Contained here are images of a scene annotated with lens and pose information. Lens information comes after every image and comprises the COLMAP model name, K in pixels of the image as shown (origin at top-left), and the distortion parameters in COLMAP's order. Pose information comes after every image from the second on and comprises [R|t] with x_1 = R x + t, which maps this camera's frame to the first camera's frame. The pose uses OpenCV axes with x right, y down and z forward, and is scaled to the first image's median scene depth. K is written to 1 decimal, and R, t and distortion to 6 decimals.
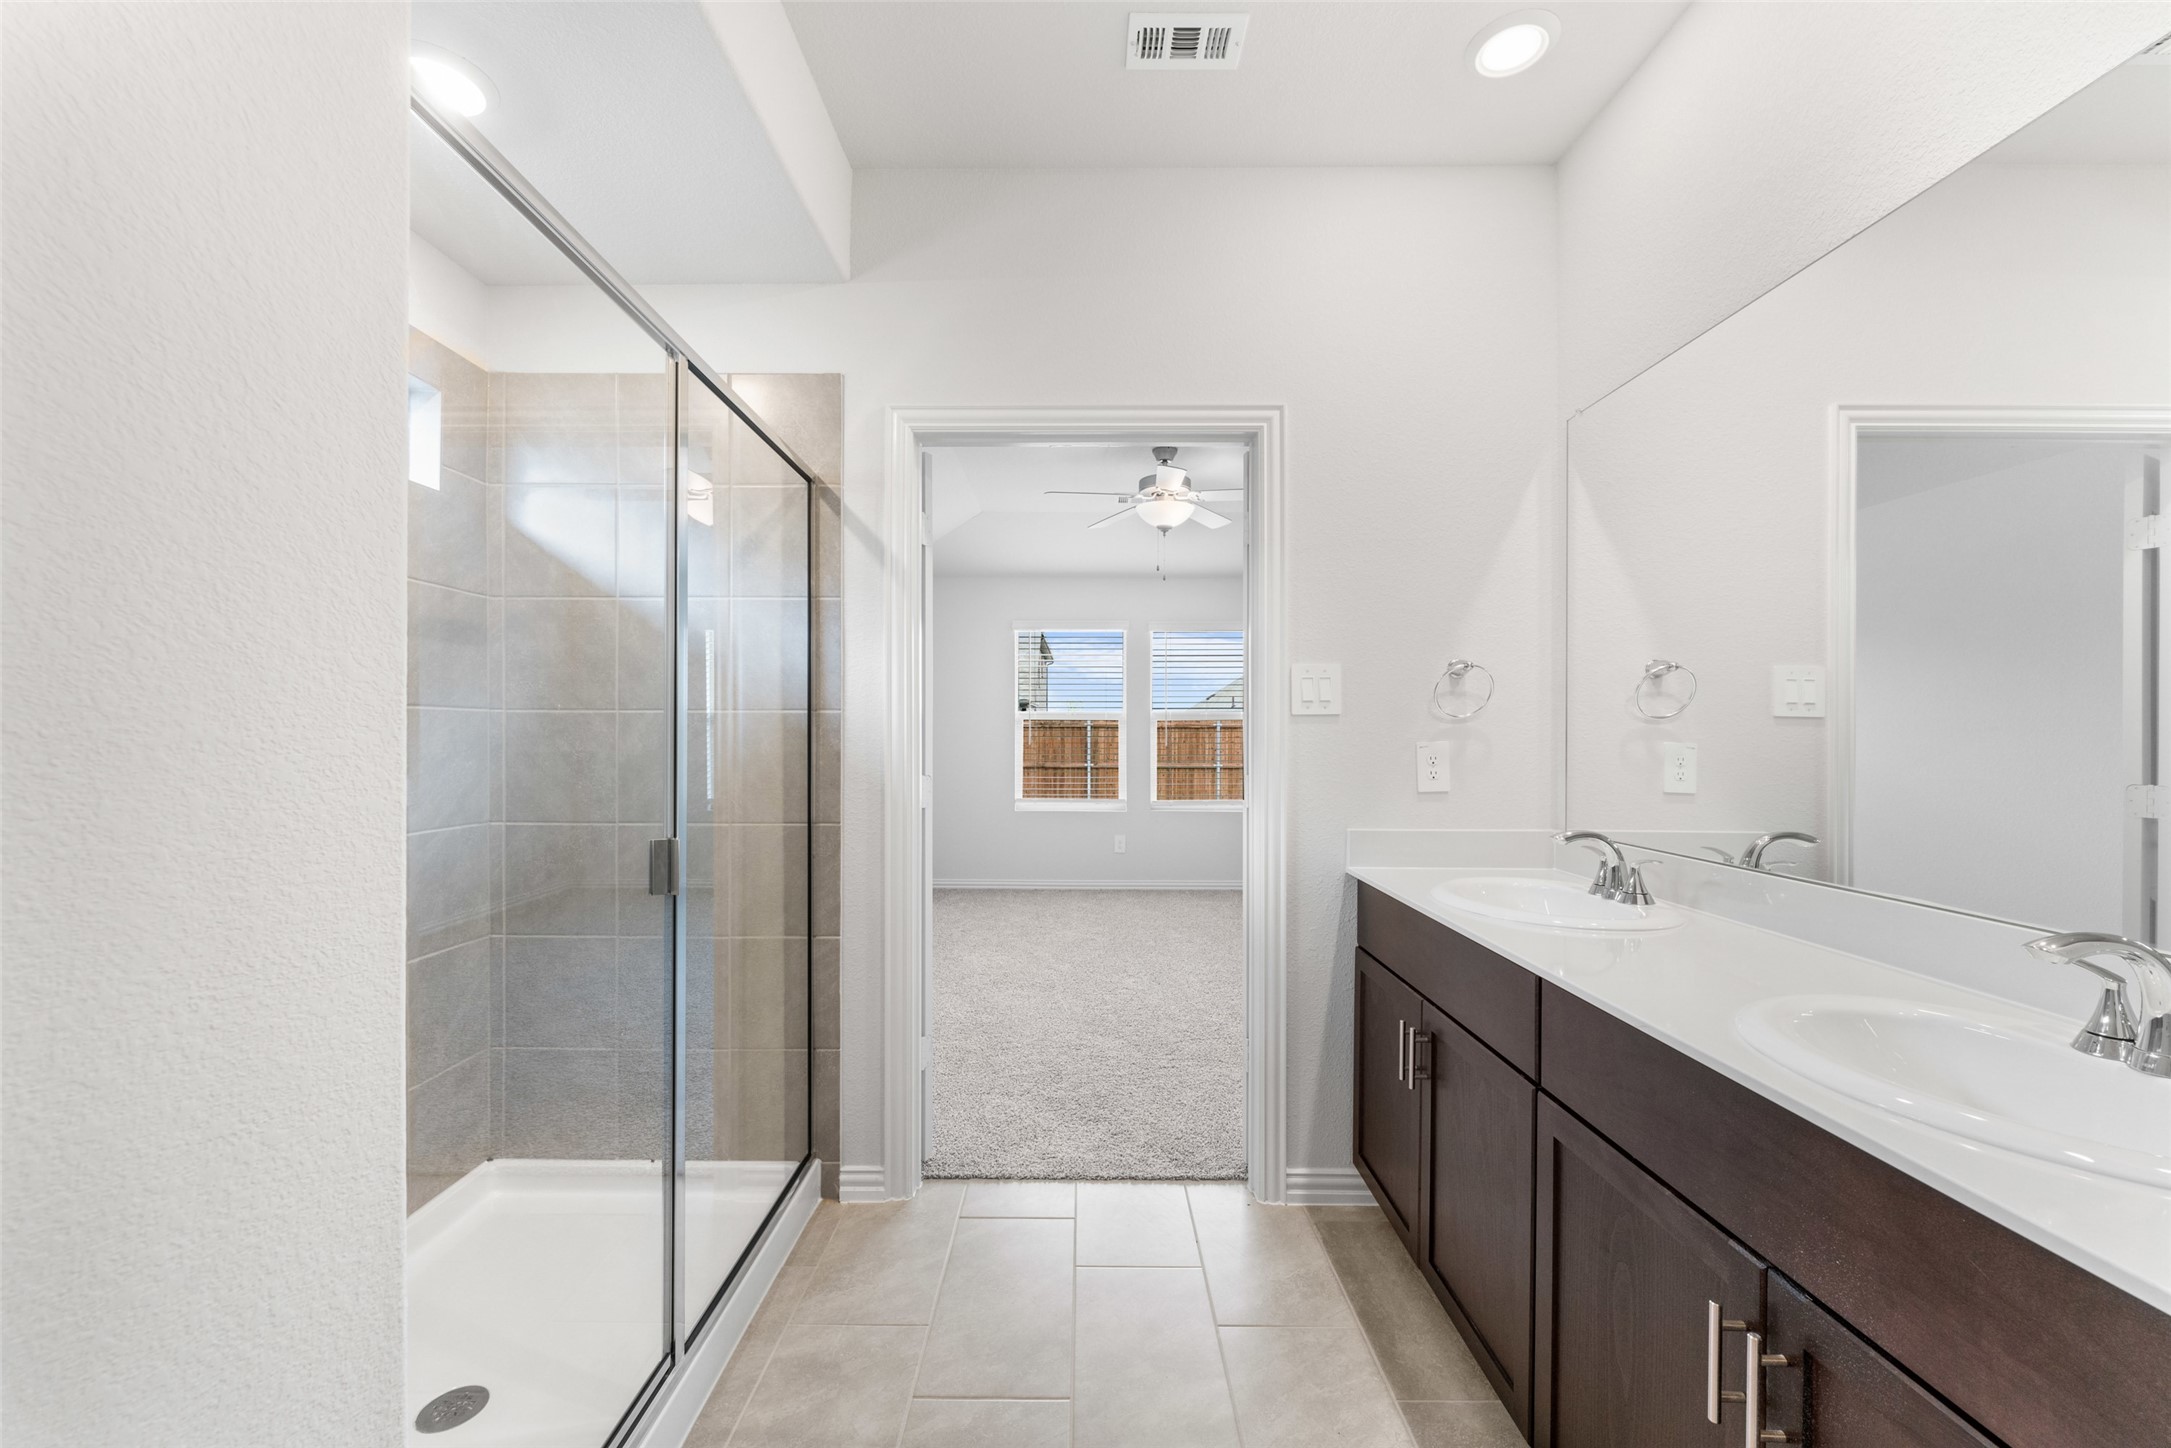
lens RADIAL K [[864.2, 0, 1086.8], [0, 864.2, 732.7], [0, 0, 1]] dist [0.001278, -0.000179]
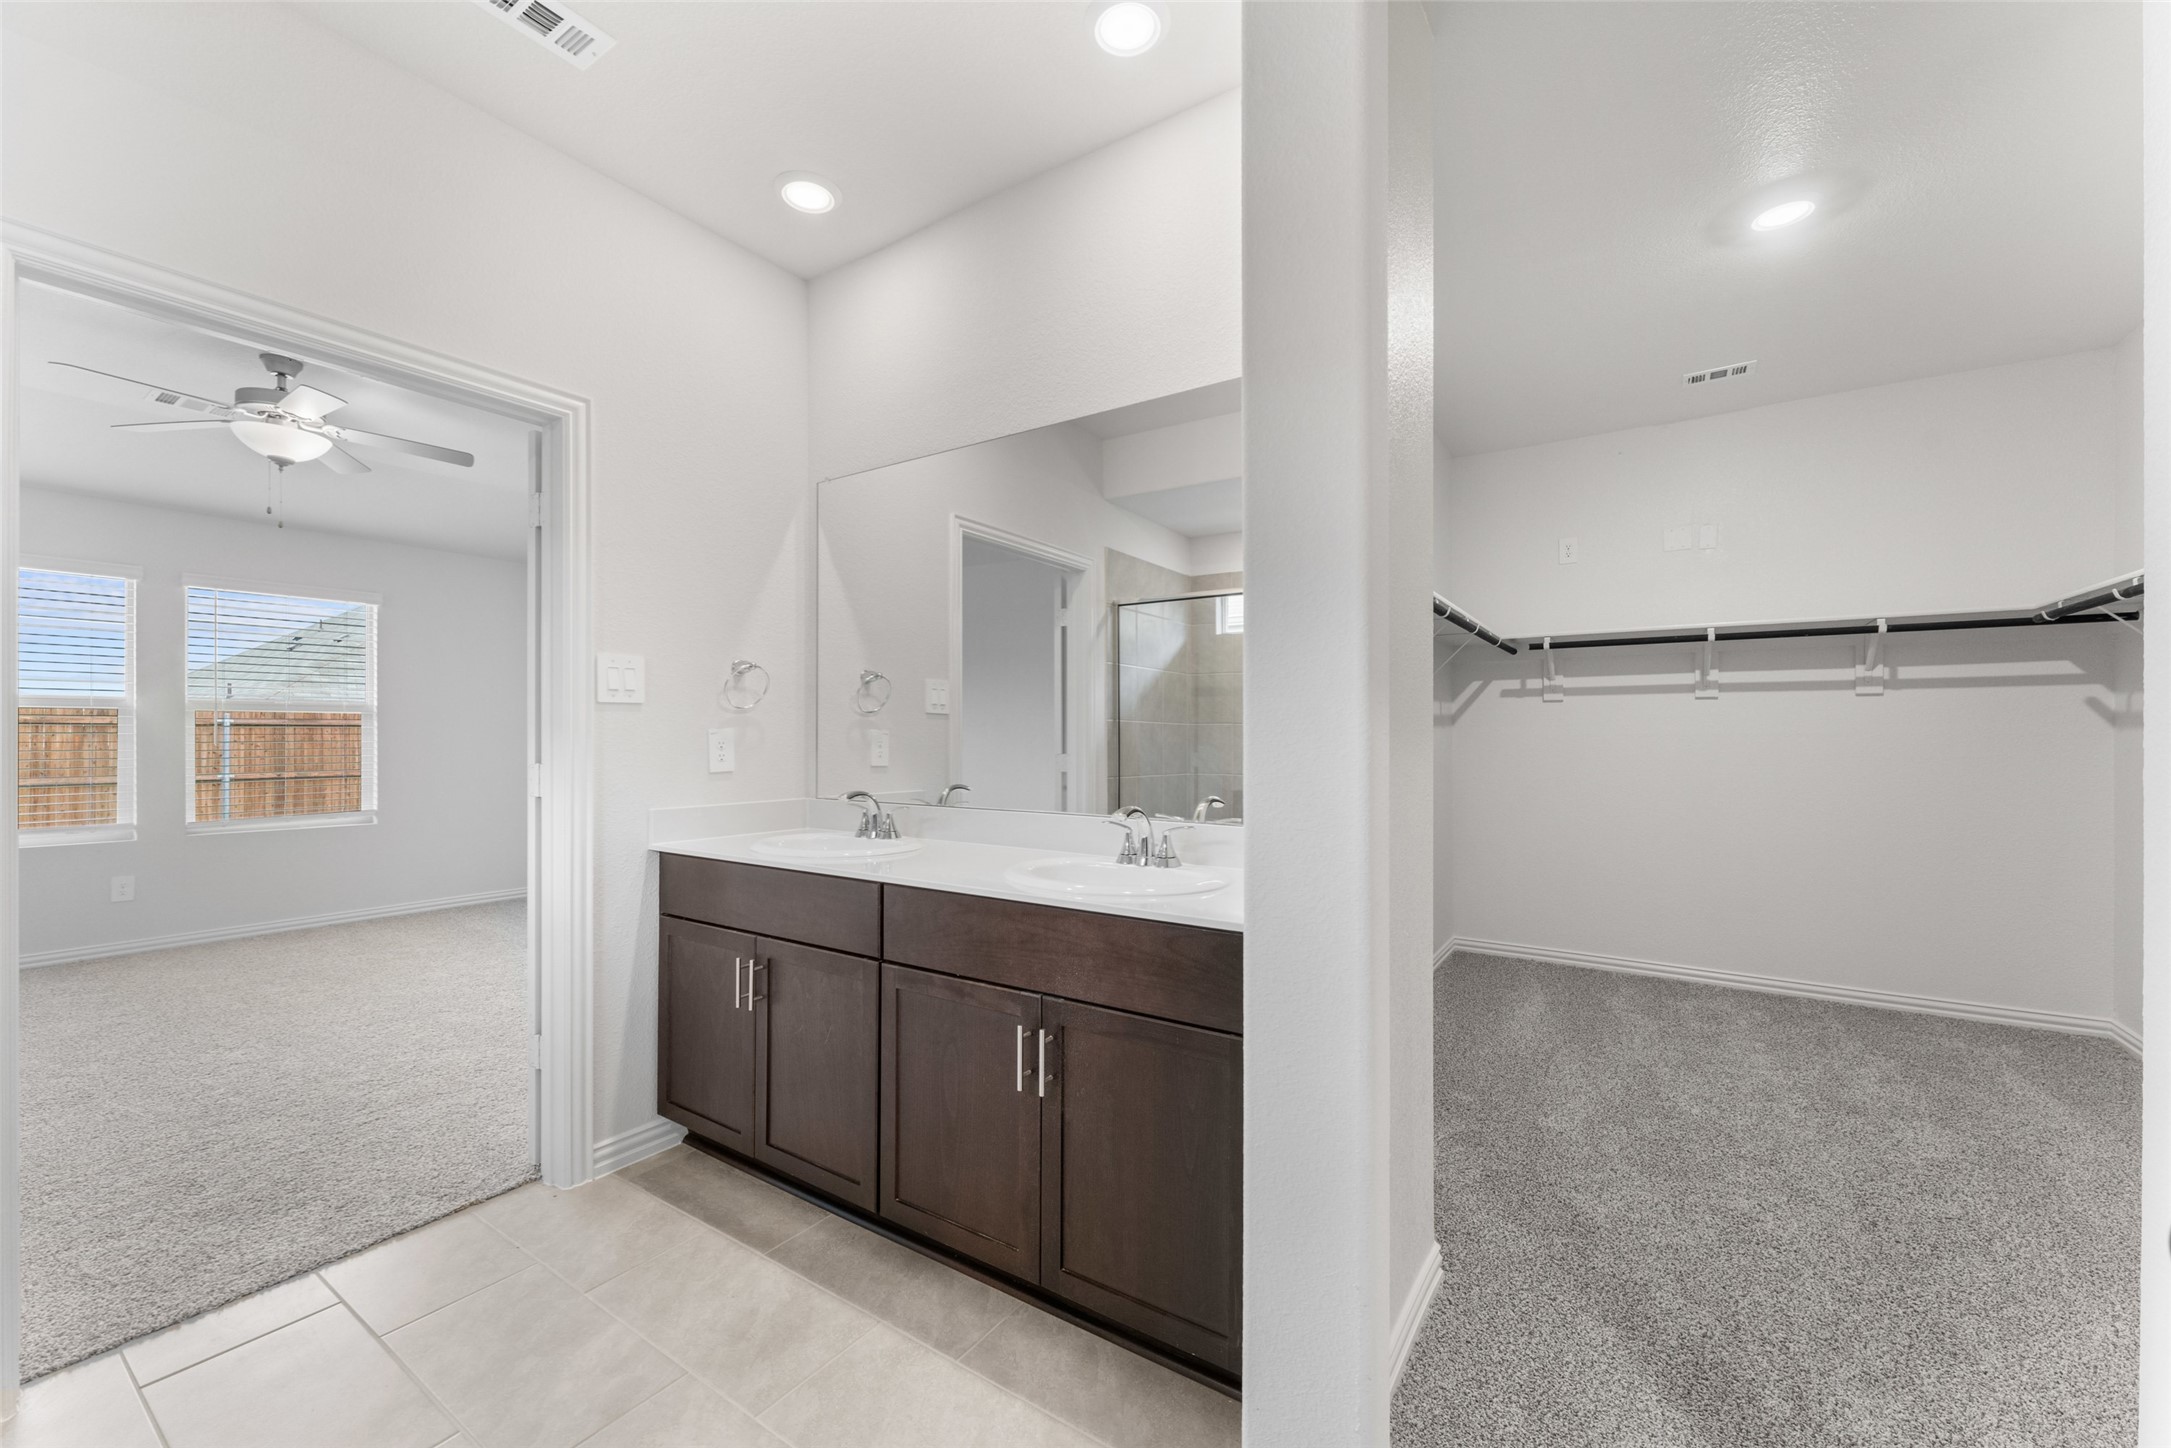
lens RADIAL K [[864.2, 0, 1078.4], [0, 864.2, 732.4], [0, 0, 1]] dist [0.001278, -0.000179]
pose [[0.552349, 0.000918, 0.833613, -0.306361], [0.001972, 0.999995, -0.002408, 0.018816], [-0.833611, 0.002974, 0.552344, -0.046966]]
